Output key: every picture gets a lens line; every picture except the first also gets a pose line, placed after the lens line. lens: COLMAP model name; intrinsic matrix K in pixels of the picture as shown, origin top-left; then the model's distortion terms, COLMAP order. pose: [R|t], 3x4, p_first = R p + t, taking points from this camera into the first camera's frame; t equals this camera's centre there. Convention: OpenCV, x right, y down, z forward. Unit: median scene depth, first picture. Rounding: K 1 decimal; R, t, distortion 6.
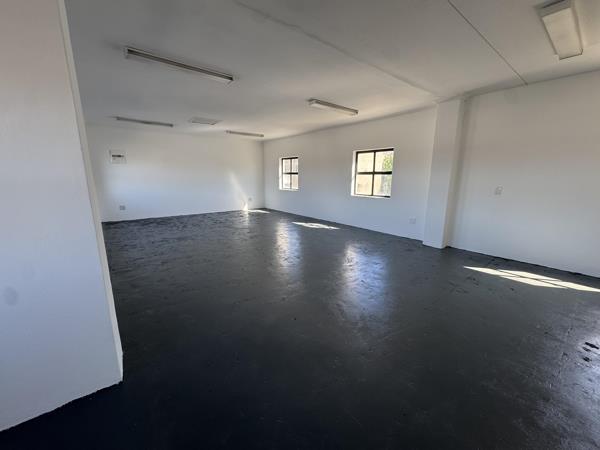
lens RADIAL K [[237.3, 0, 298.1], [0, 237.3, 227.6], [0, 0, 1]] dist [-0.000277, -0.000355]
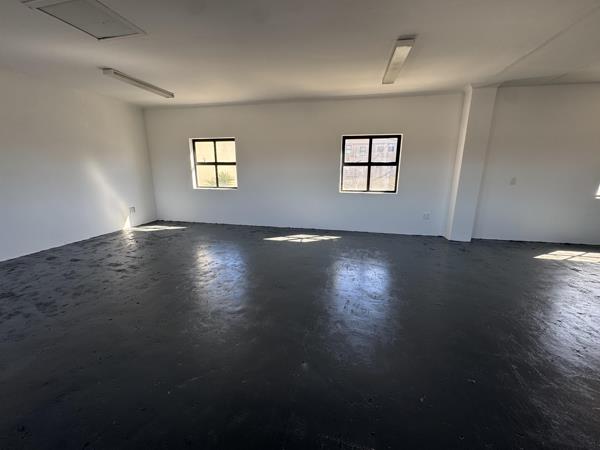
lens RADIAL K [[237.3, 0, 295.3], [0, 237.3, 224.5], [0, 0, 1]] dist [-0.000277, -0.000355]
pose [[0.772585, -0.150962, 0.616704, -0.291327], [0.135939, 0.988128, 0.071583, -0.080064], [-0.620188, 0.028530, 0.783934, 0.358260]]
